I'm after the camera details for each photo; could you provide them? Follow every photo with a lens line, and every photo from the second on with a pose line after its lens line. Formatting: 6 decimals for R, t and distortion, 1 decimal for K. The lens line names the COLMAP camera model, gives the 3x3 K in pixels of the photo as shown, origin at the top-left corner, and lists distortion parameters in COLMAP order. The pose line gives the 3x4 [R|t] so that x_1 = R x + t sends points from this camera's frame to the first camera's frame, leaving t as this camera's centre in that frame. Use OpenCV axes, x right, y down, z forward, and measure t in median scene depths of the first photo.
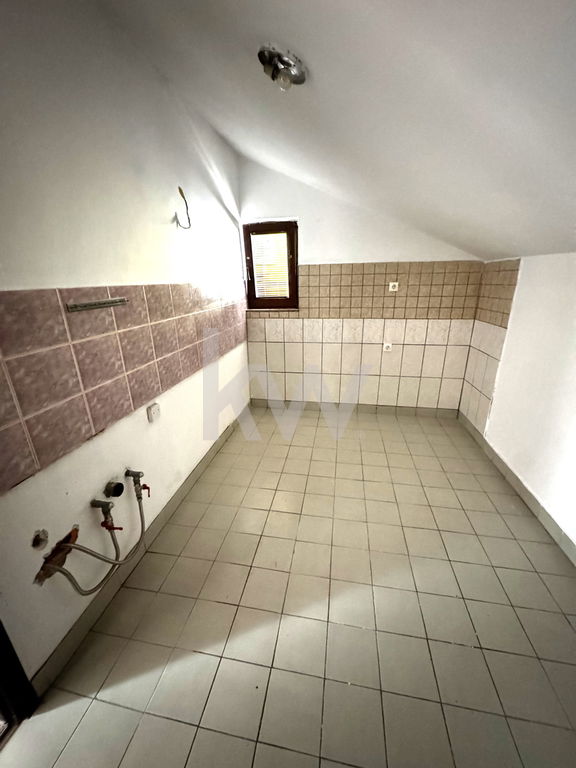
lens RADIAL K [[306.9, 0, 286.0], [0, 306.9, 386.2], [0, 0, 1]] dist [-0.000864, 0.000061]
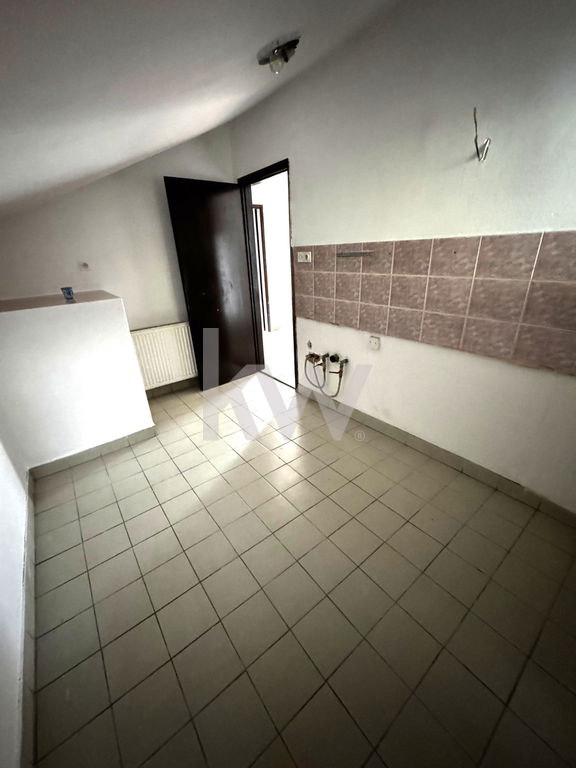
lens RADIAL K [[306.9, 0, 286.5], [0, 306.9, 381.2], [0, 0, 1]] dist [-0.000864, 0.000061]
pose [[-0.670379, 0.335375, -0.661903, 0.905278], [-0.194908, 0.781118, 0.593182, -0.600484], [0.715963, 0.526667, -0.458278, 1.737236]]
